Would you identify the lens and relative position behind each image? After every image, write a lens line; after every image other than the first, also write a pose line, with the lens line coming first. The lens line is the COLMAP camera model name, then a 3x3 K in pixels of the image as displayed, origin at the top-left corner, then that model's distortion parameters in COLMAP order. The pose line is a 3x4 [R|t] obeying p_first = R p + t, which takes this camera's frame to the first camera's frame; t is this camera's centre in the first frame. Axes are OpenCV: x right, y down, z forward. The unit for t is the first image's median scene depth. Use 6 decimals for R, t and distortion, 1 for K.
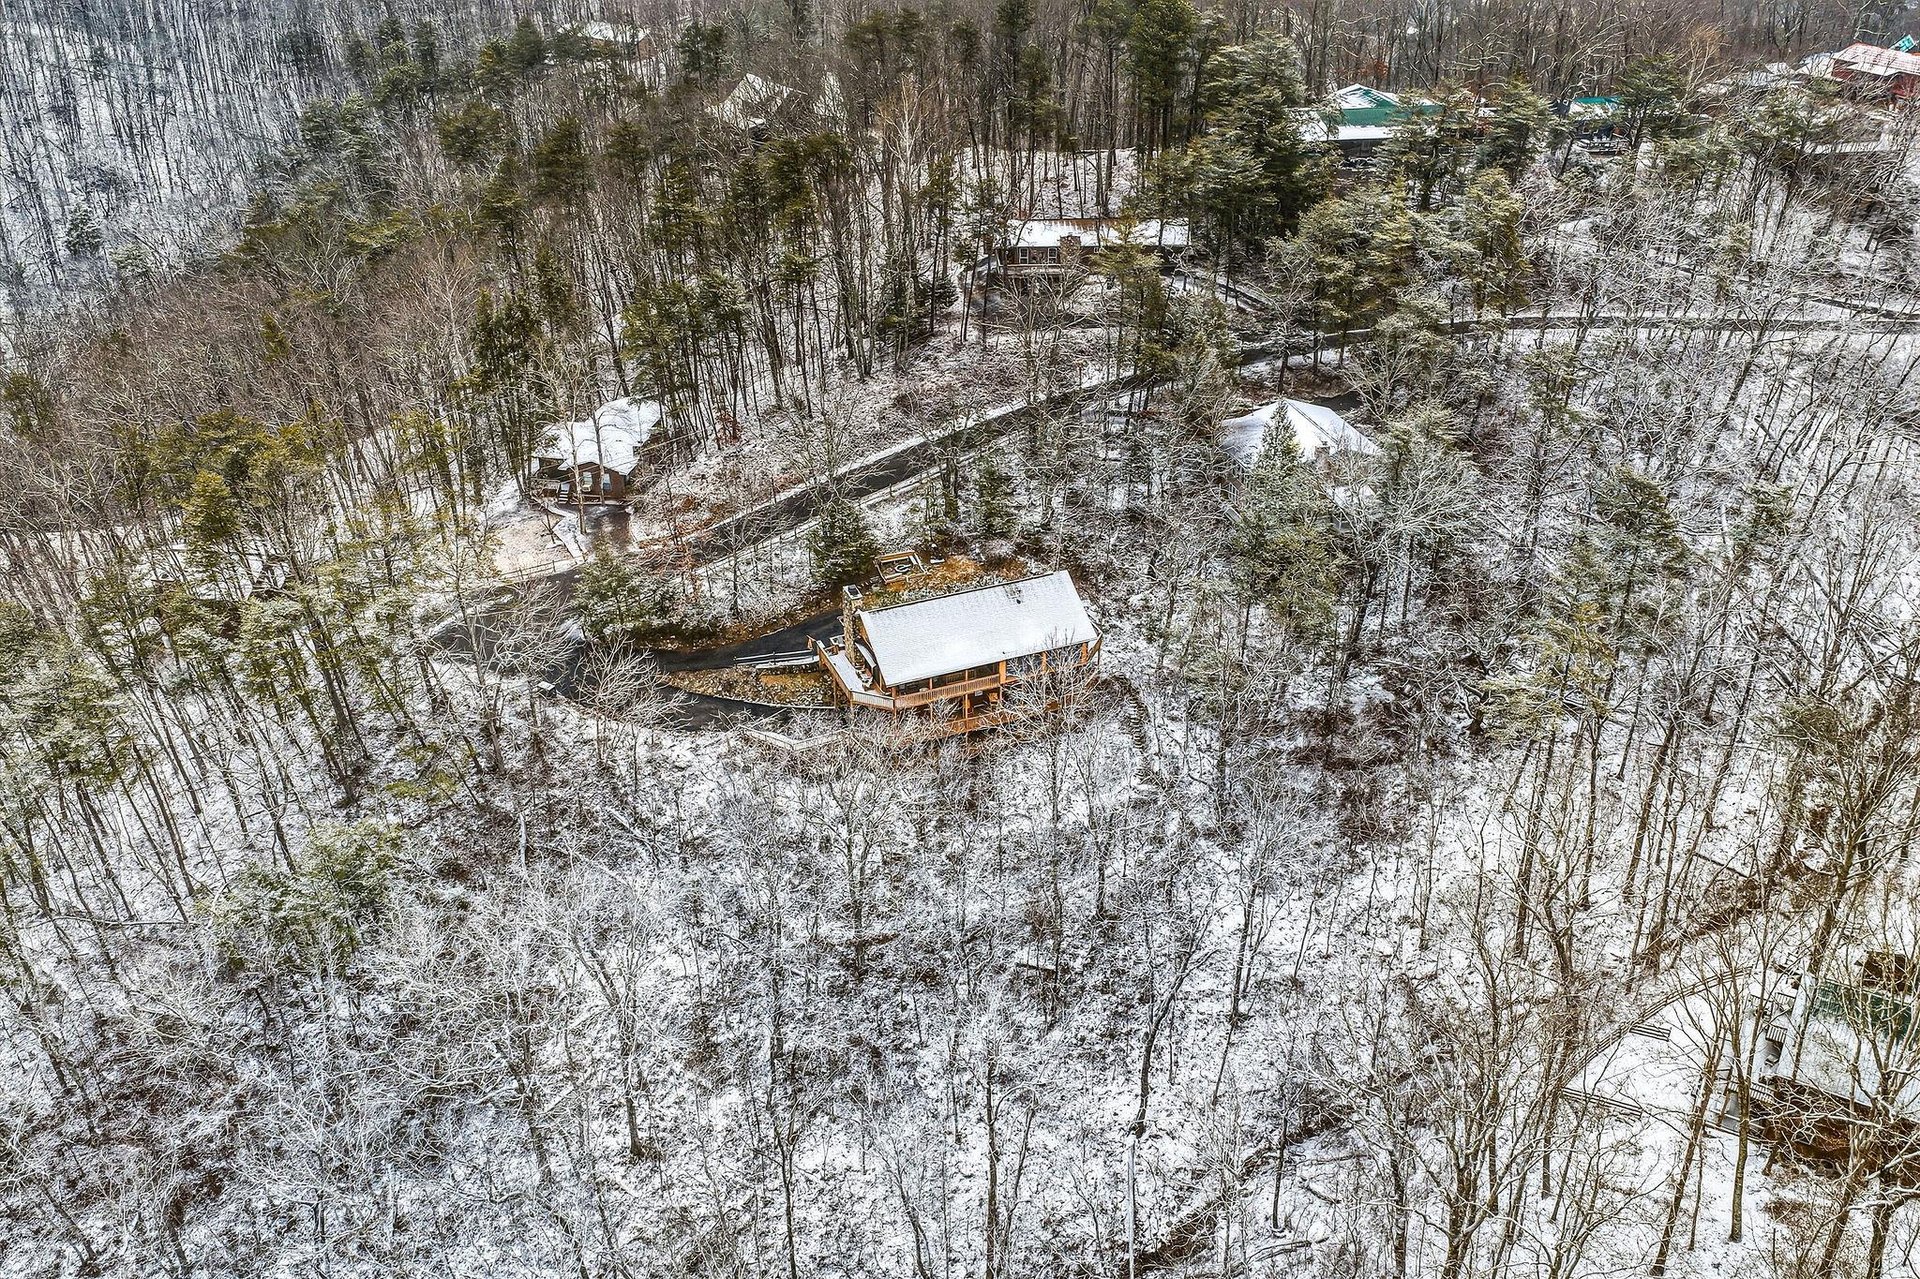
lens RADIAL K [[1549.3, 0, 960.0], [0, 1549.3, 639.5], [0, 0, 1]] dist [-0.003320, -0.004412]
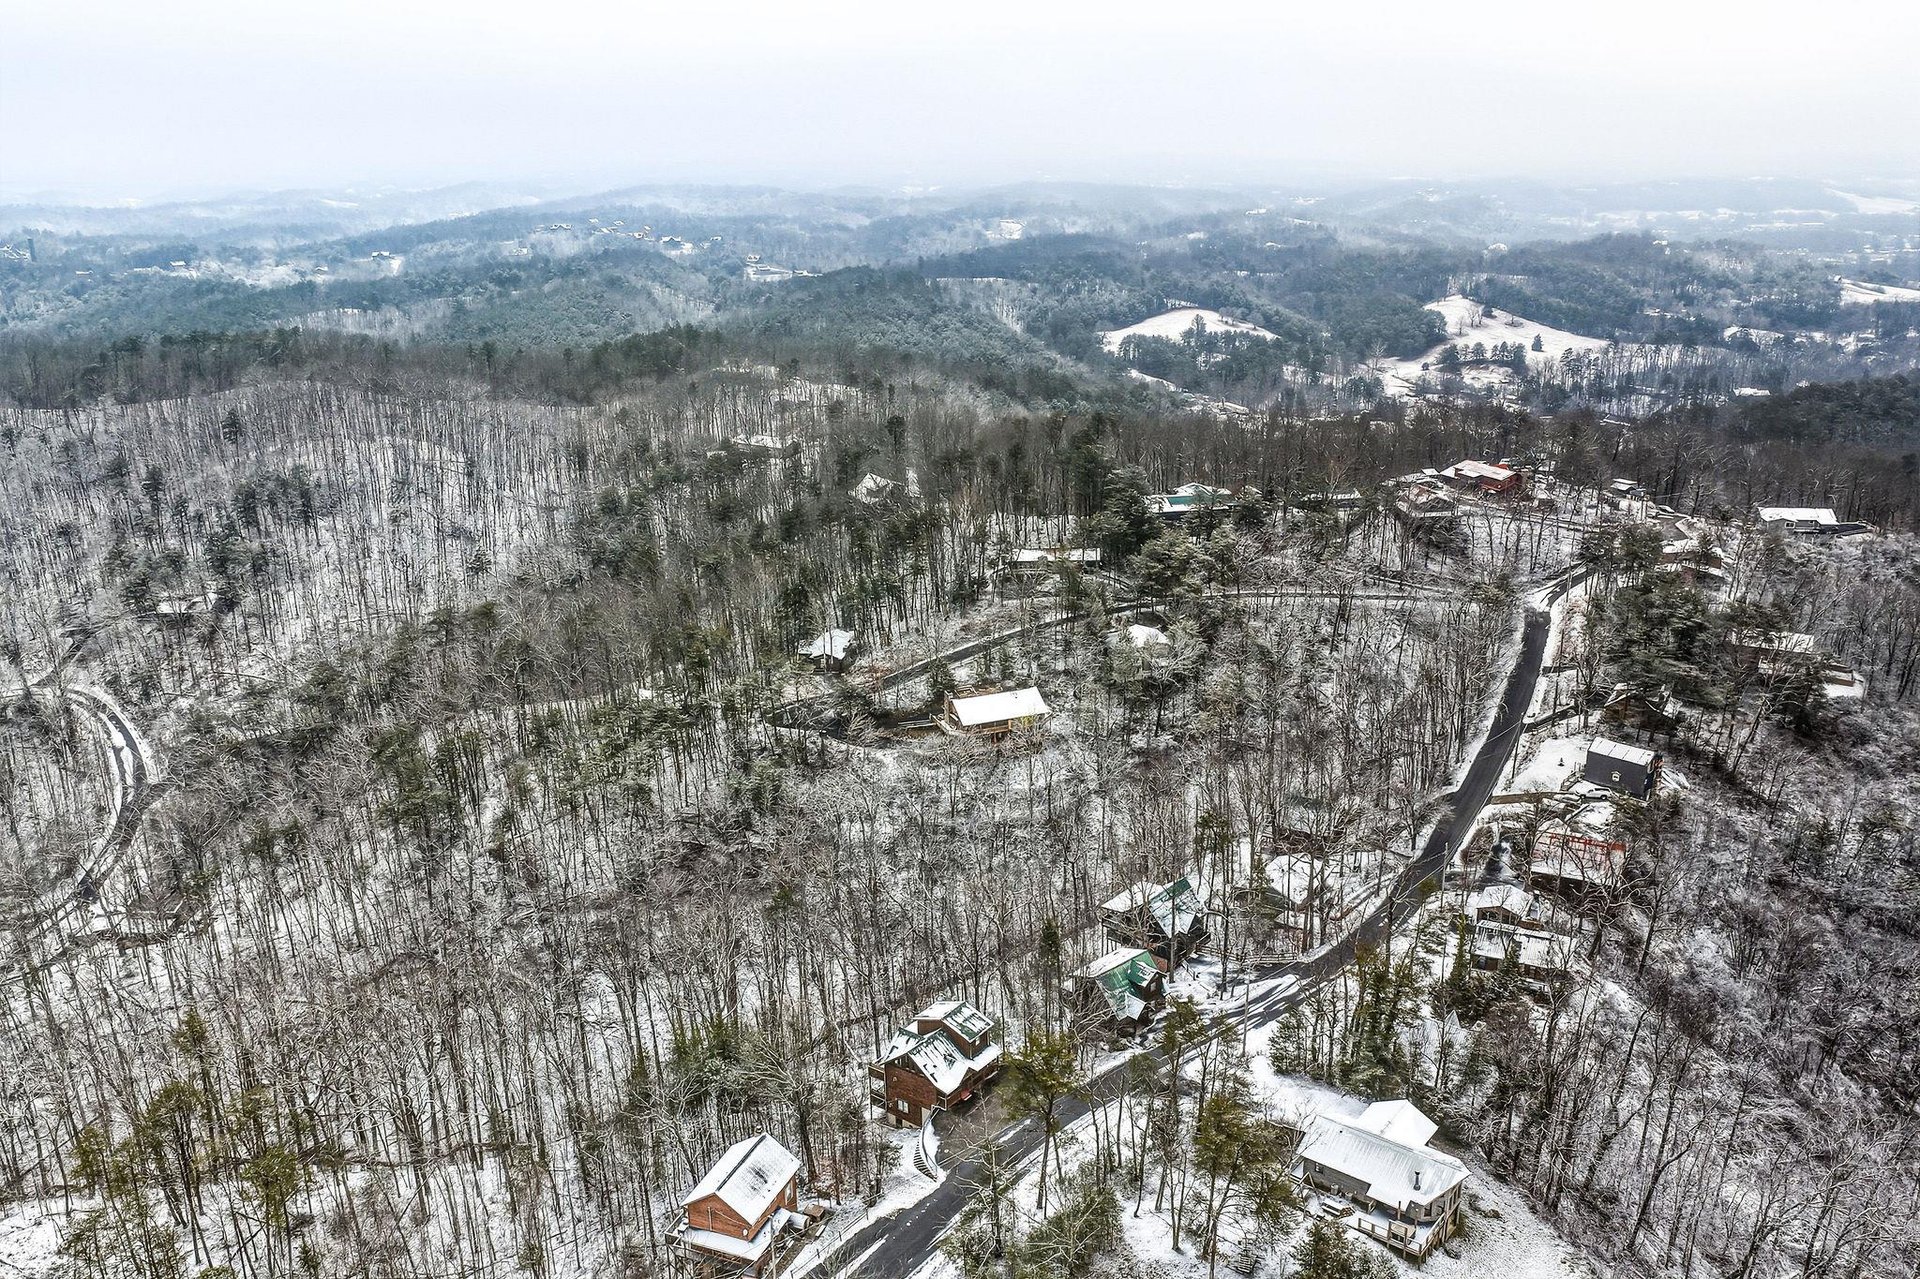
lens RADIAL K [[1549.3, 0, 960.0], [0, 1549.3, 639.5], [0, 0, 1]] dist [-0.003320, -0.004412]
pose [[0.999866, -0.004410, -0.015777, -0.009974], [0.000979, 0.977446, -0.211183, 0.346331], [0.016352, 0.211139, 0.977319, -1.217005]]
